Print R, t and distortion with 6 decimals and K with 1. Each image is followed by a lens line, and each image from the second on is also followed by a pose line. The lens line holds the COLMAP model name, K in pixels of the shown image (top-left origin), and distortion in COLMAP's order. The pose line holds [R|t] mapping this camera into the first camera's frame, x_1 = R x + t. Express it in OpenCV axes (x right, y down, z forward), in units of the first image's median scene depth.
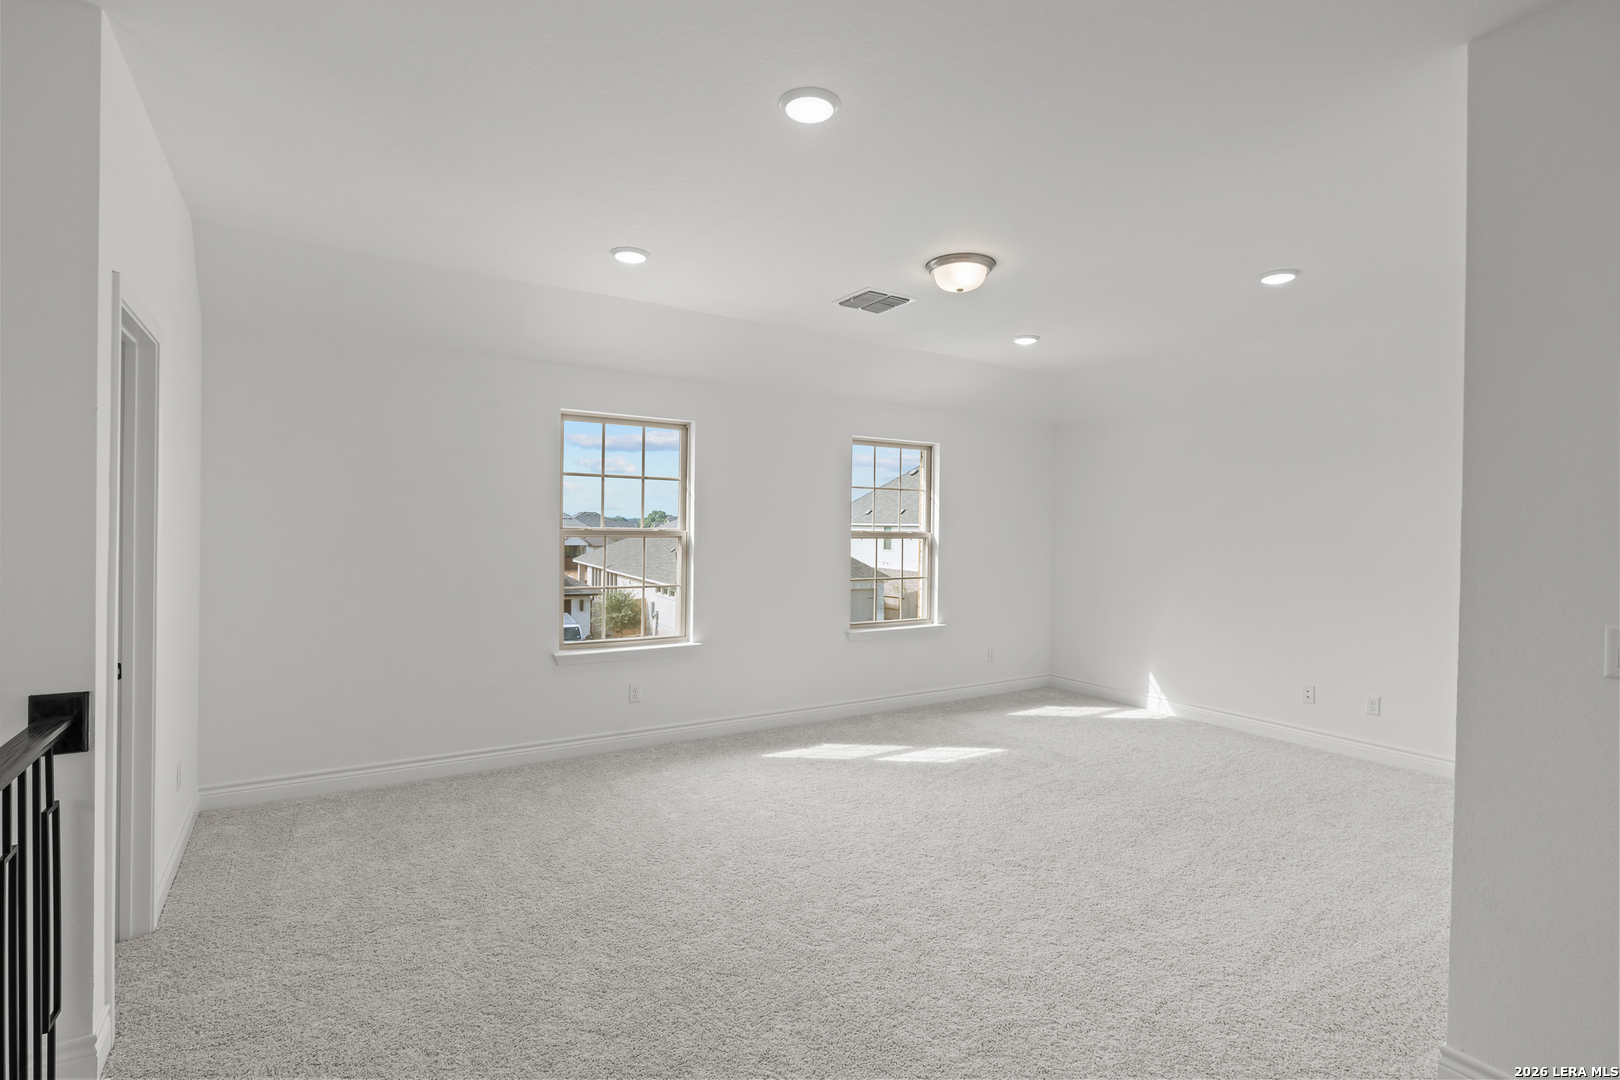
lens RADIAL K [[794.7, 0, 813.3], [0, 794.7, 537.2], [0, 0, 1]] dist [-0.005770, 0.002289]
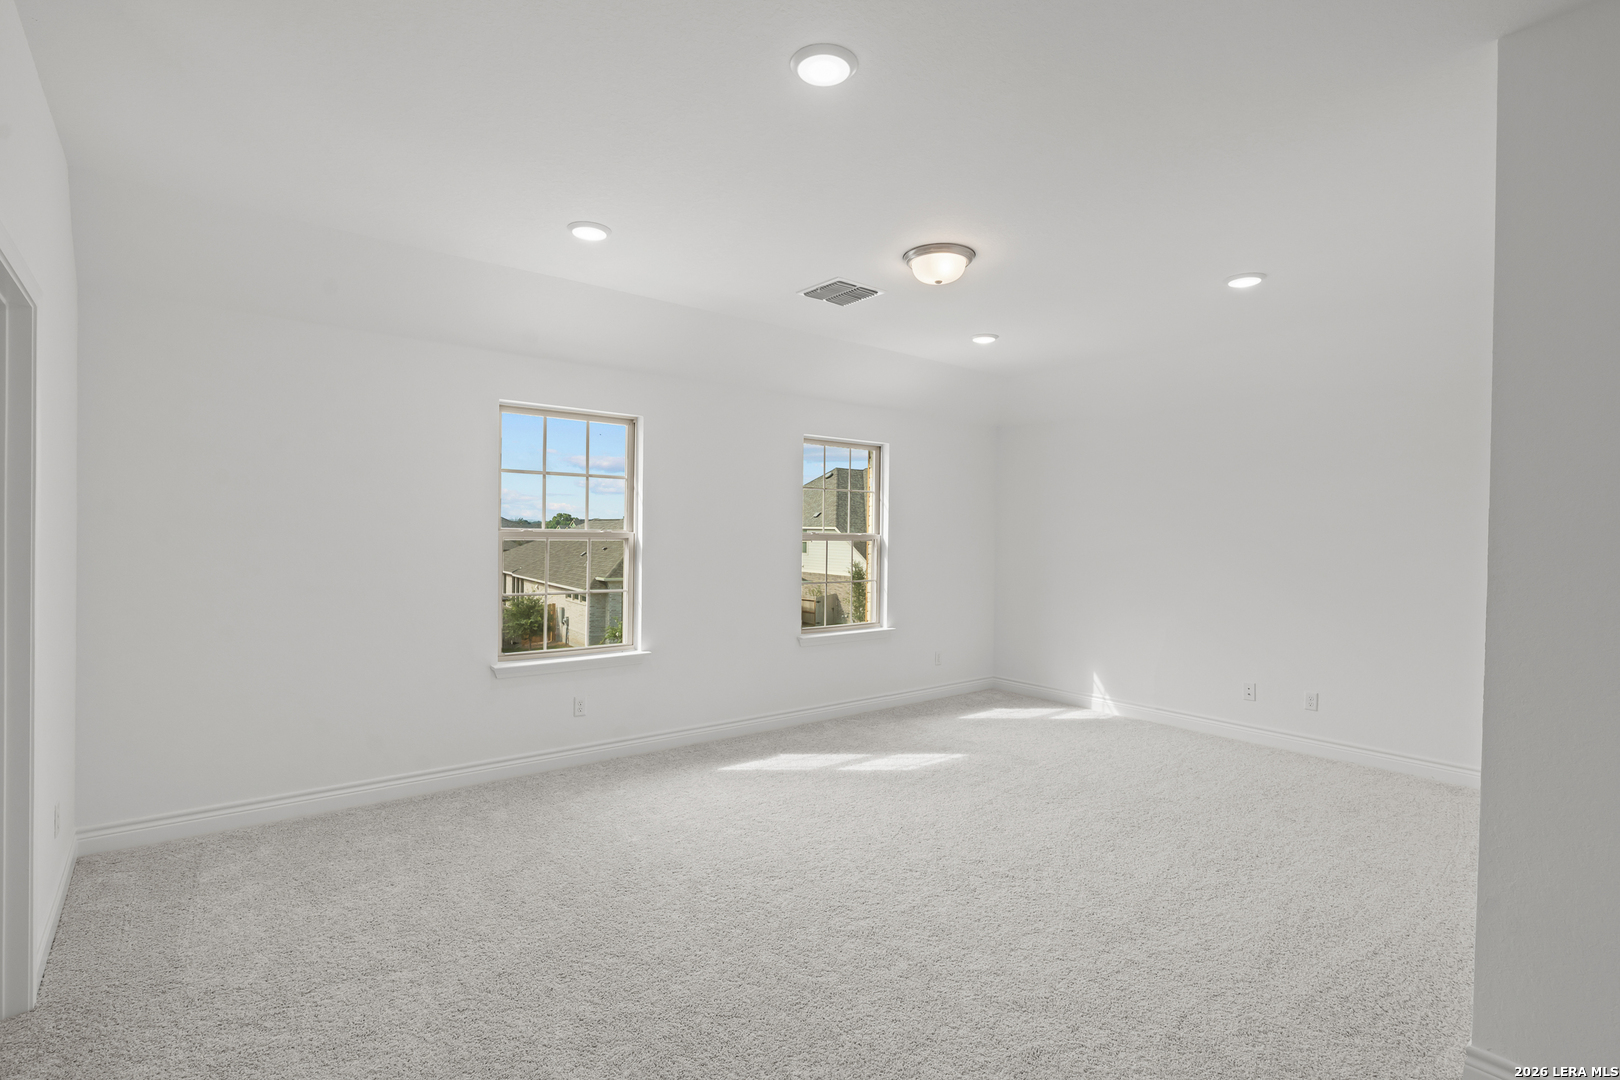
lens RADIAL K [[794.7, 0, 808.0], [0, 794.7, 544.9], [0, 0, 1]] dist [-0.005770, 0.002289]
pose [[0.993847, -0.001704, 0.110750, -0.089640], [0.001090, 0.999984, 0.005607, 0.002519], [-0.110758, -0.005452, 0.993832, 0.064834]]
